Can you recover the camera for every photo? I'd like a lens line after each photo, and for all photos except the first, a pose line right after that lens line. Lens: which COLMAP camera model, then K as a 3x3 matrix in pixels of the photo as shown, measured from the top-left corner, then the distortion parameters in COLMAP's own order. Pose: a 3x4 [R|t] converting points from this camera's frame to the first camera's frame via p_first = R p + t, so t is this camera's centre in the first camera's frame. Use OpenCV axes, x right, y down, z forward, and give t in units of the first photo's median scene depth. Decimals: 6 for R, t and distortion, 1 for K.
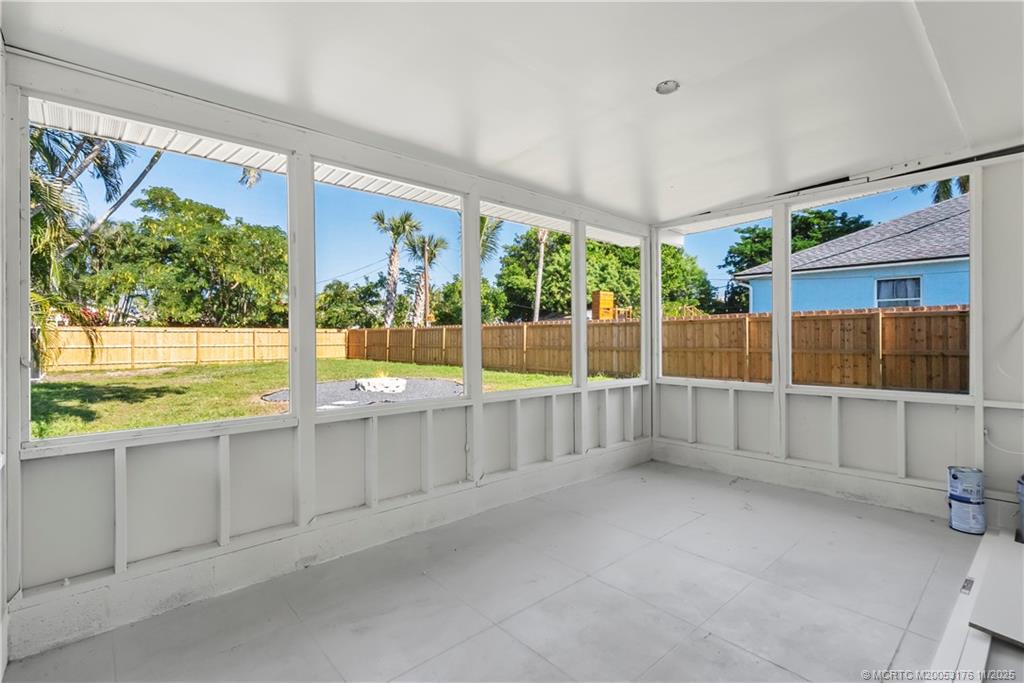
lens RADIAL K [[466.0, 0, 512.0], [0, 466.0, 341.5], [0, 0, 1]] dist [-0.000322, 0.000028]
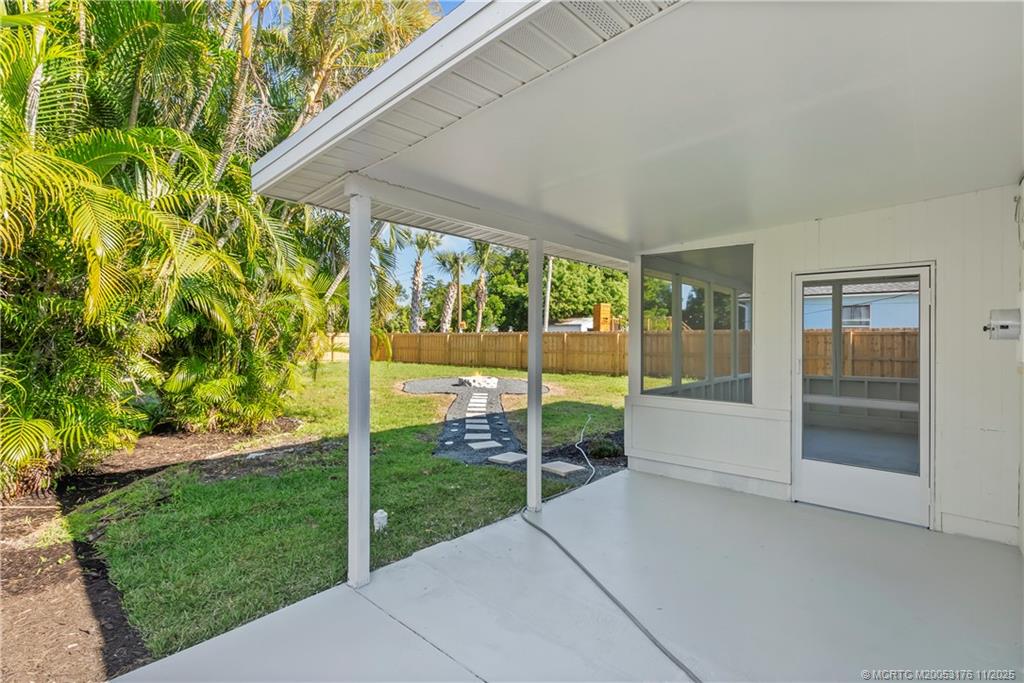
lens RADIAL K [[470.4, 0, 512.0], [0, 470.4, 341.5], [0, 0, 1]] dist [0.001491, 0.001194]
pose [[0.994052, 0.009395, 0.108502, -0.153654], [-0.008784, 0.999943, -0.006099, -0.004294], [-0.108553, 0.005110, 0.994078, -0.127498]]
